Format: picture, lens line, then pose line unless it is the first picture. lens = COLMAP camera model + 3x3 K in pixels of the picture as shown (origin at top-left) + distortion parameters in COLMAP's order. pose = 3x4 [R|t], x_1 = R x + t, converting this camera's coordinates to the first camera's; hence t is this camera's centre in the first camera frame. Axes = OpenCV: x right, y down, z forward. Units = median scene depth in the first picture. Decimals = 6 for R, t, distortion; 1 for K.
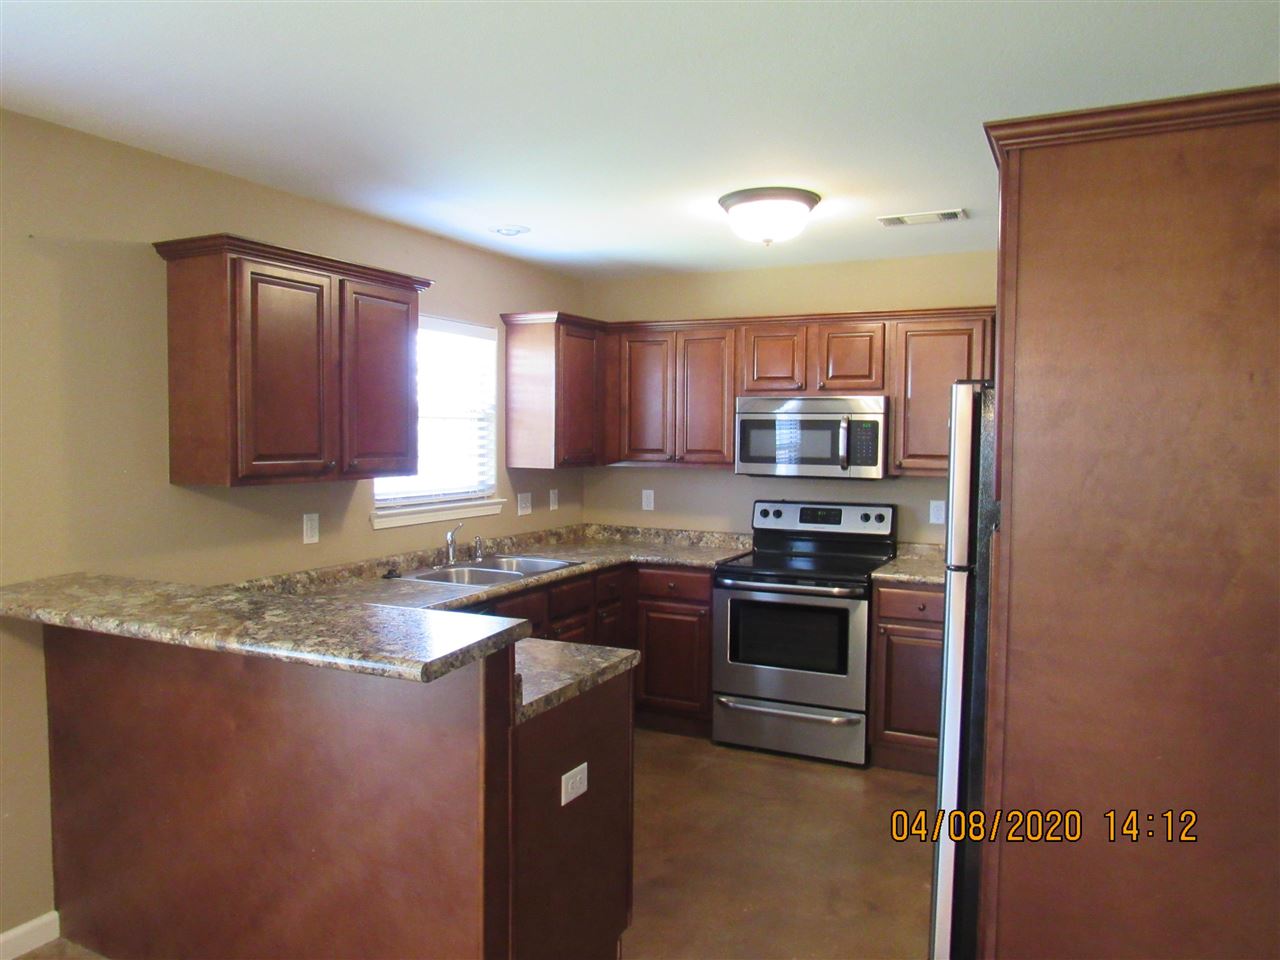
lens RADIAL K [[922.6, 0, 640.0], [0, 922.6, 480.0], [0, 0, 1]] dist [-0.041678, 0.001391]
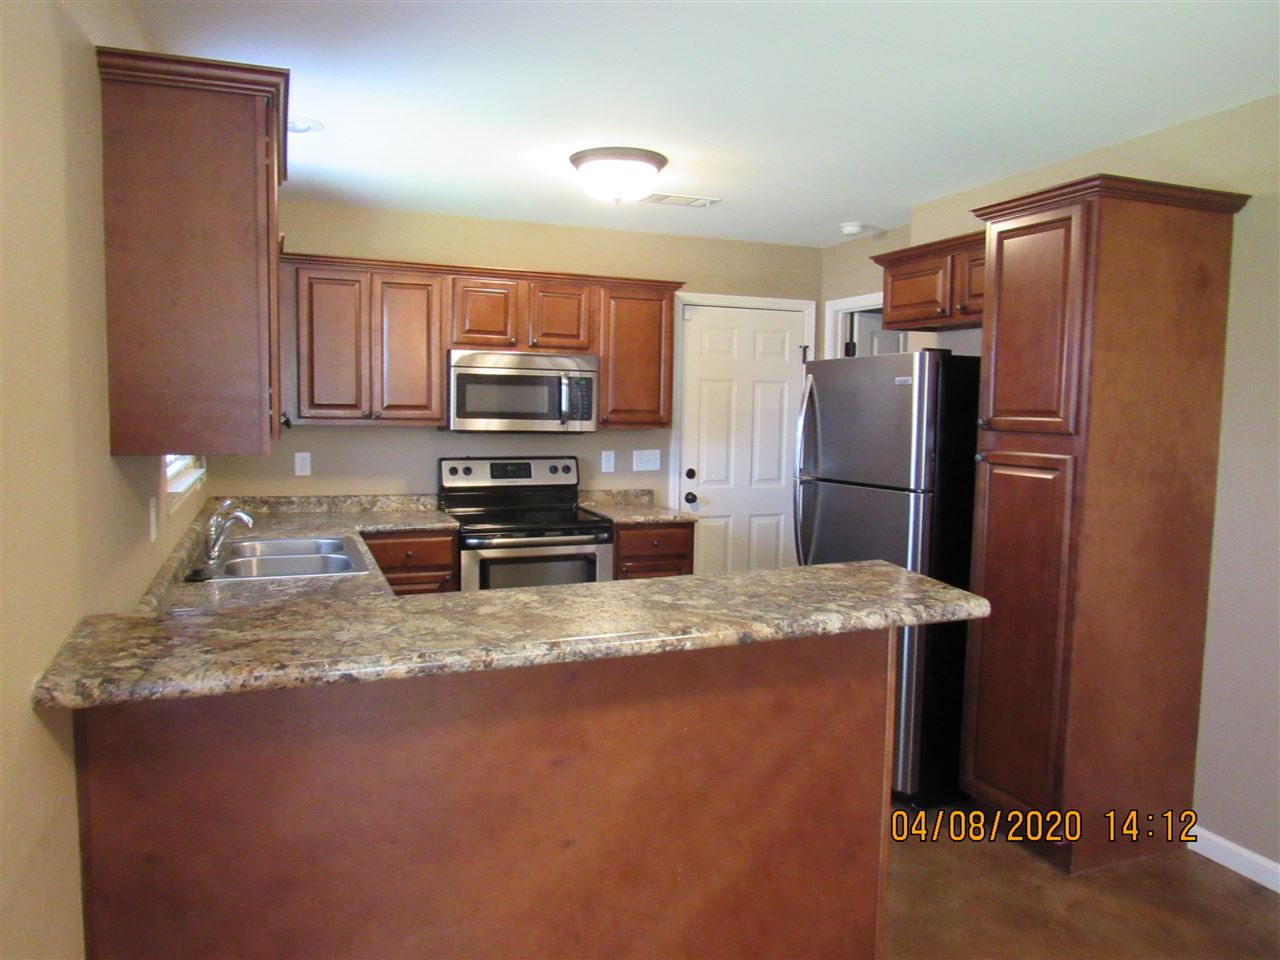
lens RADIAL K [[922.8, 0, 640.0], [0, 922.8, 480.0], [0, 0, 1]] dist [-0.005472, -0.001743]
pose [[0.675733, -0.057915, 0.734868, -0.484757], [0.024936, 0.998134, 0.055734, -0.004003], [-0.736724, -0.019337, 0.675917, 0.218672]]
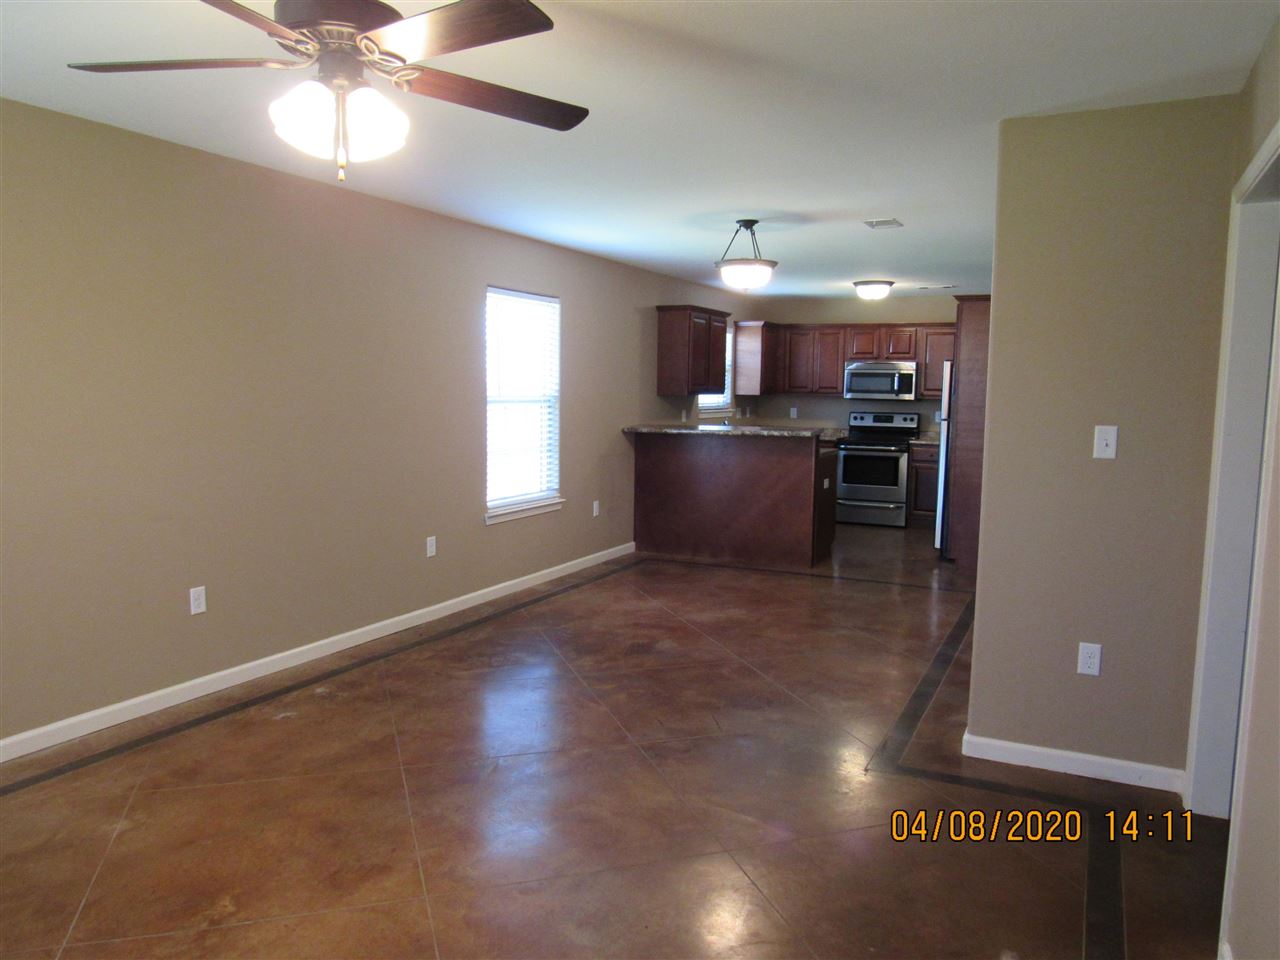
lens RADIAL K [[922.6, 0, 640.0], [0, 922.6, 480.0], [0, 0, 1]] dist [-0.041678, 0.001391]
pose [[0.999980, 0.005424, -0.003268, -0.369274], [-0.005248, 0.998649, 0.051690, 0.076724], [0.003544, -0.051672, 0.998658, -1.159727]]
